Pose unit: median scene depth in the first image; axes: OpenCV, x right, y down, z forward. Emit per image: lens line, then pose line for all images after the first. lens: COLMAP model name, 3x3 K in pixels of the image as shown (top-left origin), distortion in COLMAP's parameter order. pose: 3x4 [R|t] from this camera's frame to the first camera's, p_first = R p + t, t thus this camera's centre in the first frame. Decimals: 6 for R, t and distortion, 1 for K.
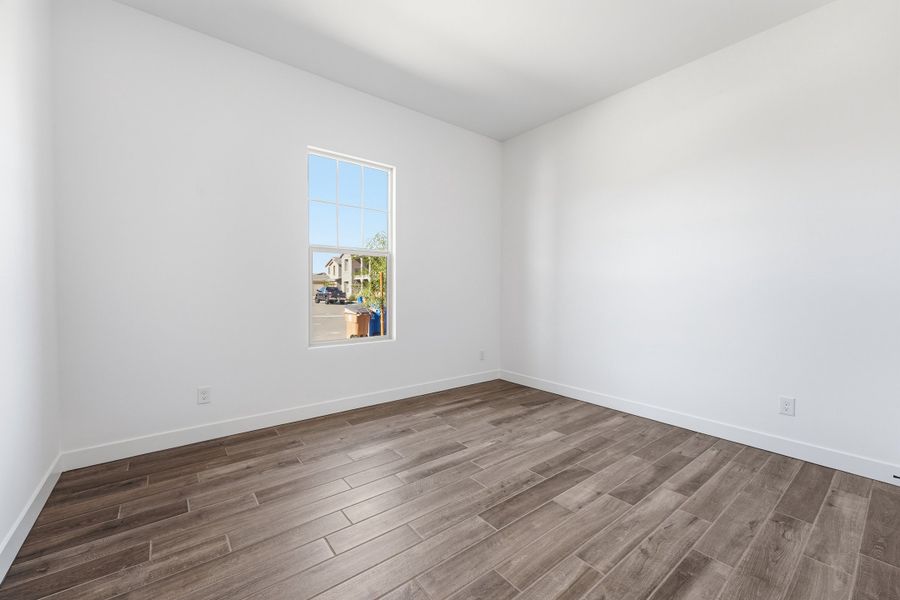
lens RADIAL K [[366.6, 0, 450.3], [0, 366.6, 296.3], [0, 0, 1]] dist [0.010448, 0.000123]
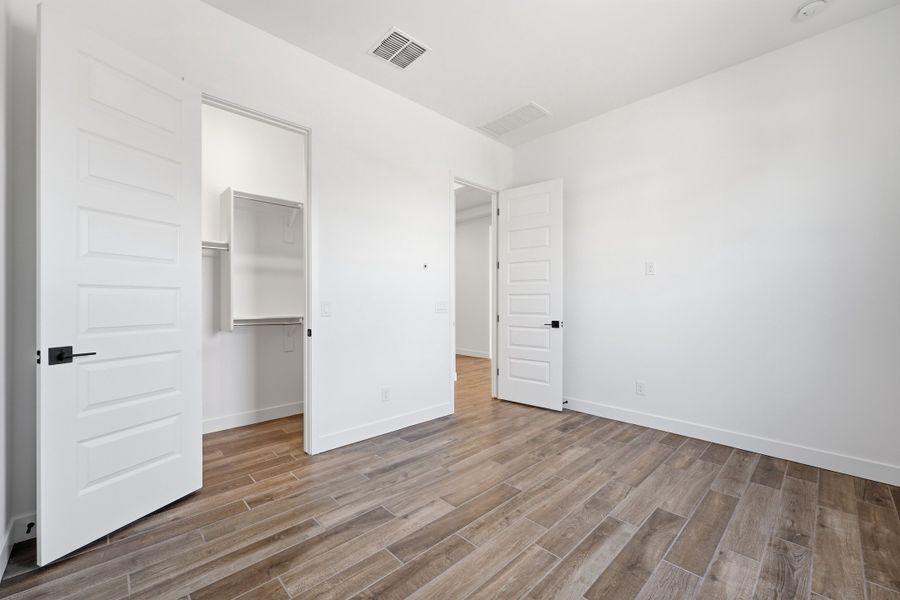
lens RADIAL K [[366.6, 0, 447.3], [0, 366.6, 300.7], [0, 0, 1]] dist [0.010448, 0.000123]
pose [[-0.996193, -0.007819, -0.086828, 0.375815], [-0.009380, 0.999801, 0.017587, -0.035158], [0.086674, 0.018334, -0.996068, 1.905172]]
